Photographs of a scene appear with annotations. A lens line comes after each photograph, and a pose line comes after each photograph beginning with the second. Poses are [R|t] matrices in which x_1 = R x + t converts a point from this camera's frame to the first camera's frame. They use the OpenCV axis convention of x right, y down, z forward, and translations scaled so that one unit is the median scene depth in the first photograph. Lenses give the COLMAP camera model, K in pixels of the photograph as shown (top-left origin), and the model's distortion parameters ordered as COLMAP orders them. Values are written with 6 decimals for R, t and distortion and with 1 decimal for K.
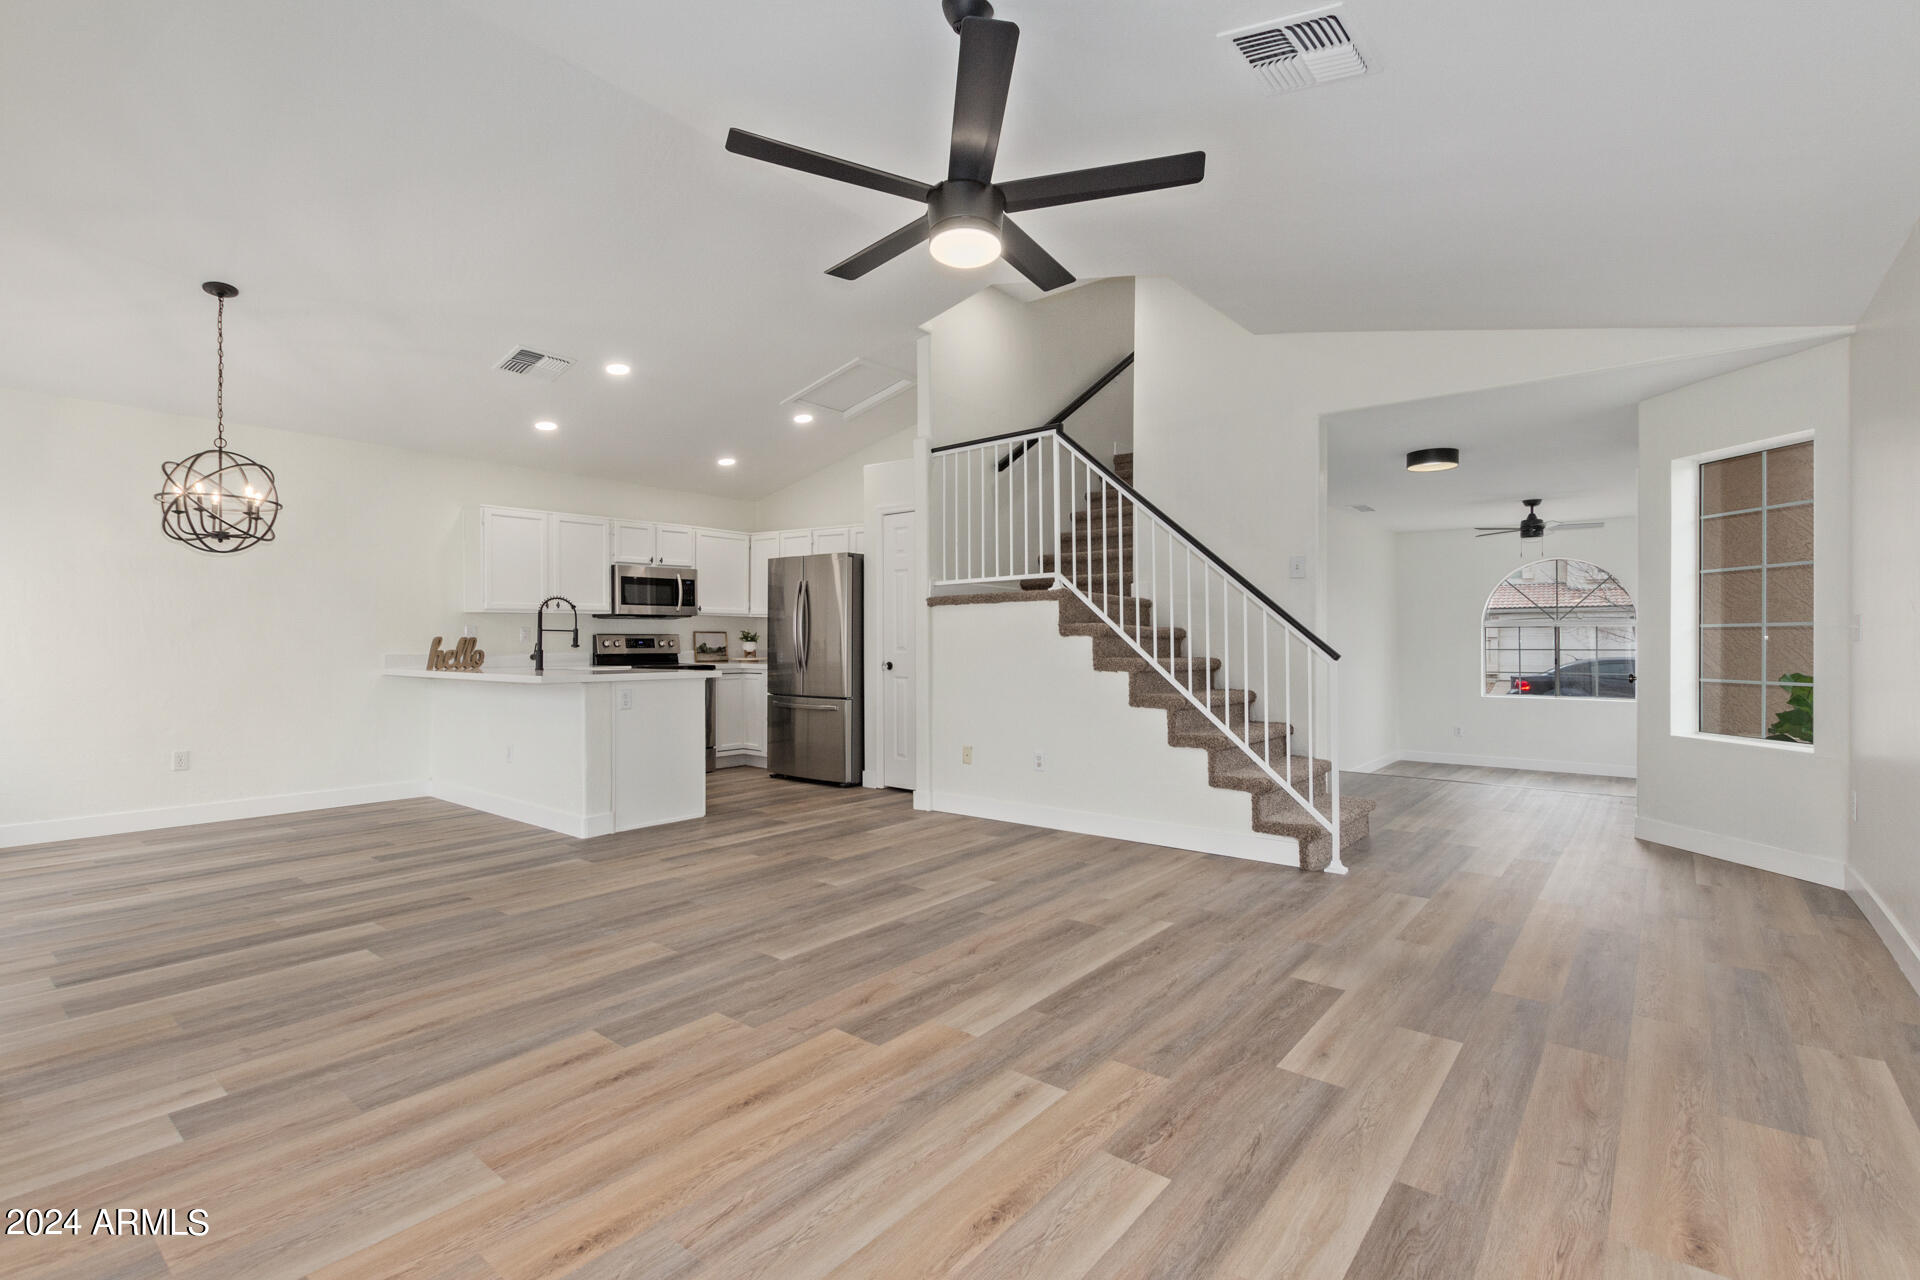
lens RADIAL K [[884.8, 0, 975.2], [0, 884.8, 640.5], [0, 0, 1]] dist [0.003705, -0.000137]
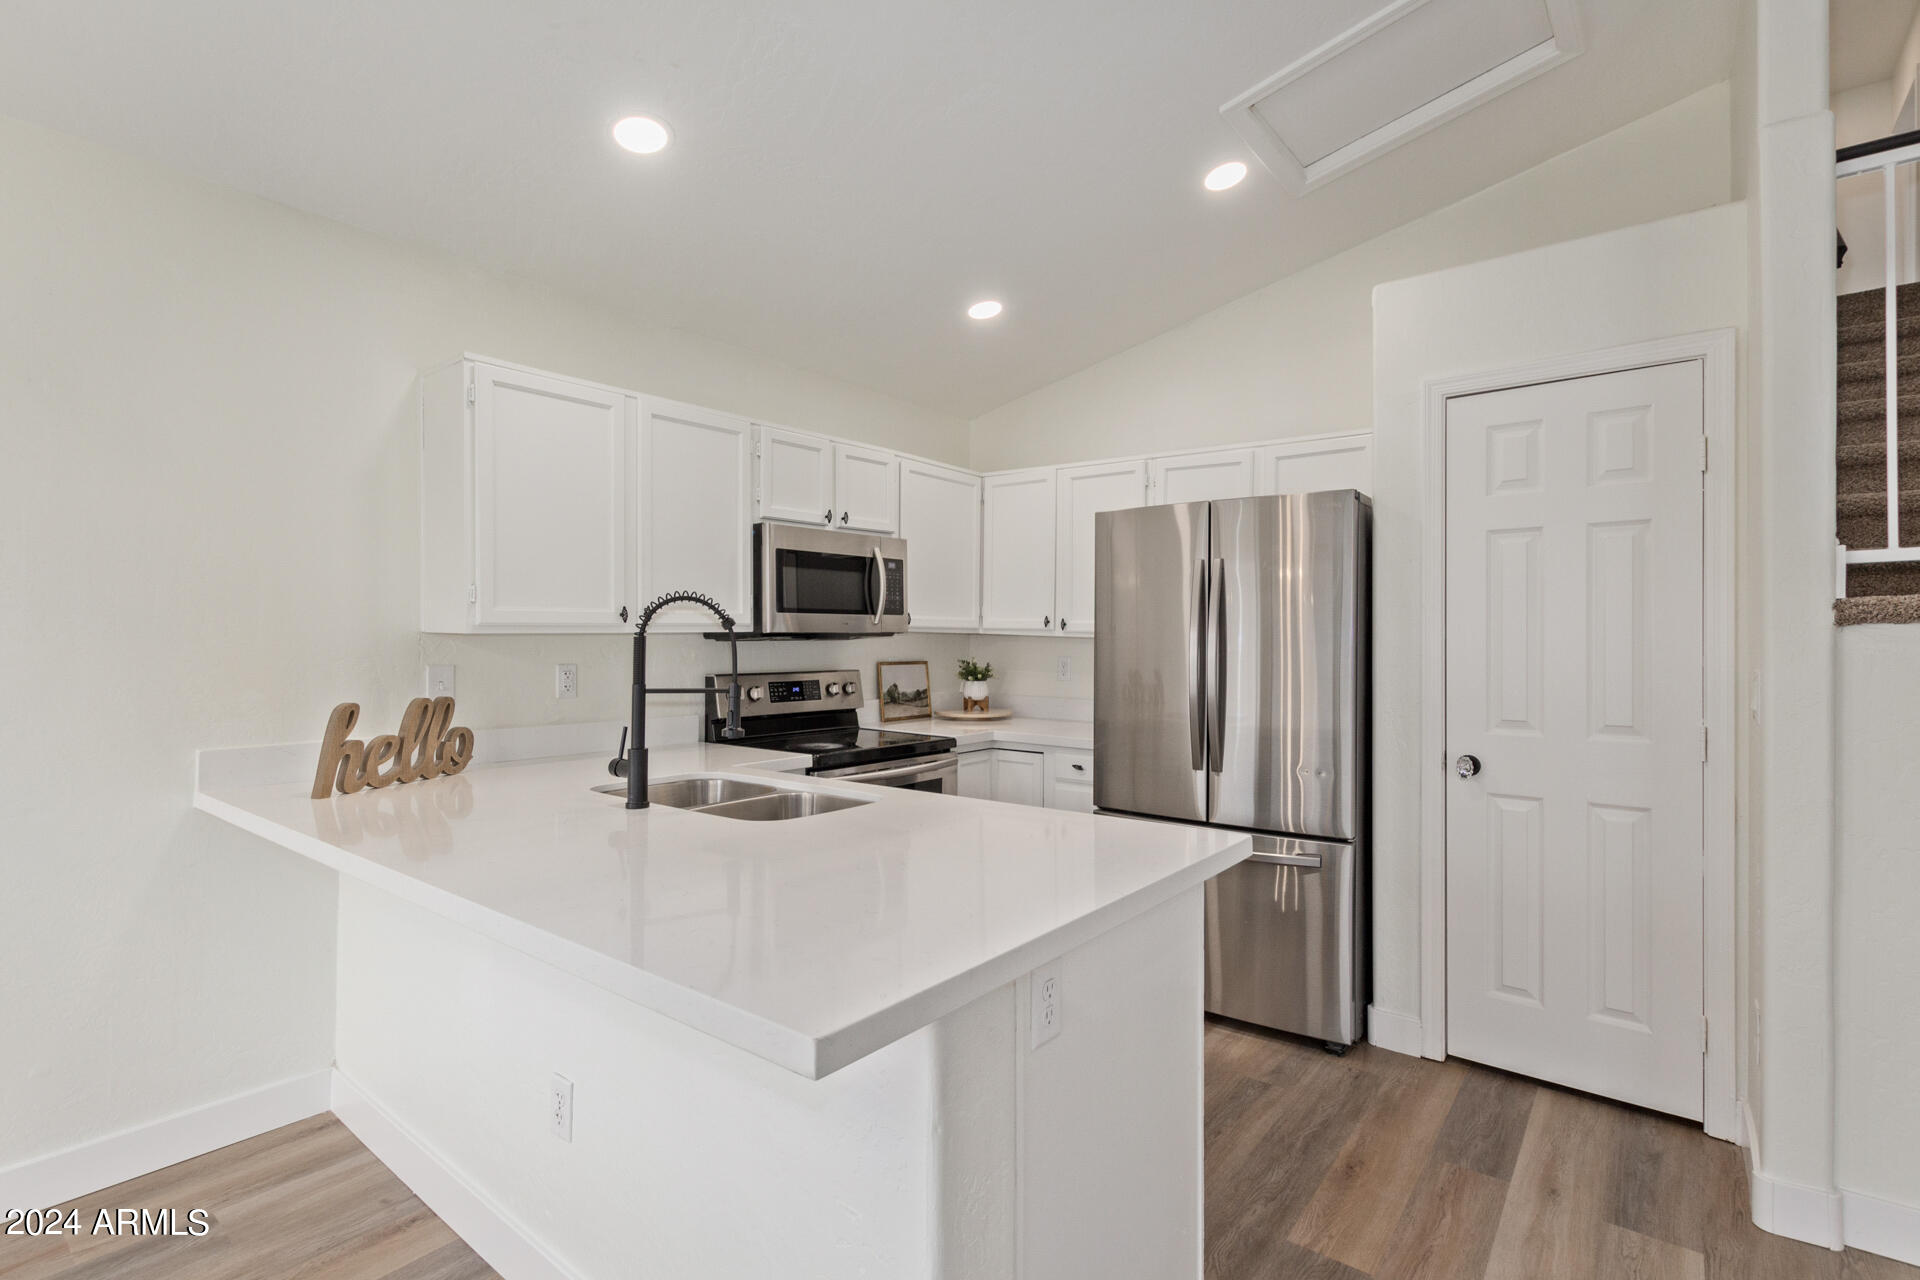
lens RADIAL K [[884.8, 0, 959.3], [0, 884.8, 639.2], [0, 0, 1]] dist [0.003705, -0.000137]
pose [[0.999954, 0.002994, 0.009105, -0.343296], [-0.002991, 0.999995, -0.000355, -0.029437], [-0.009106, 0.000328, 0.999958, 0.606514]]
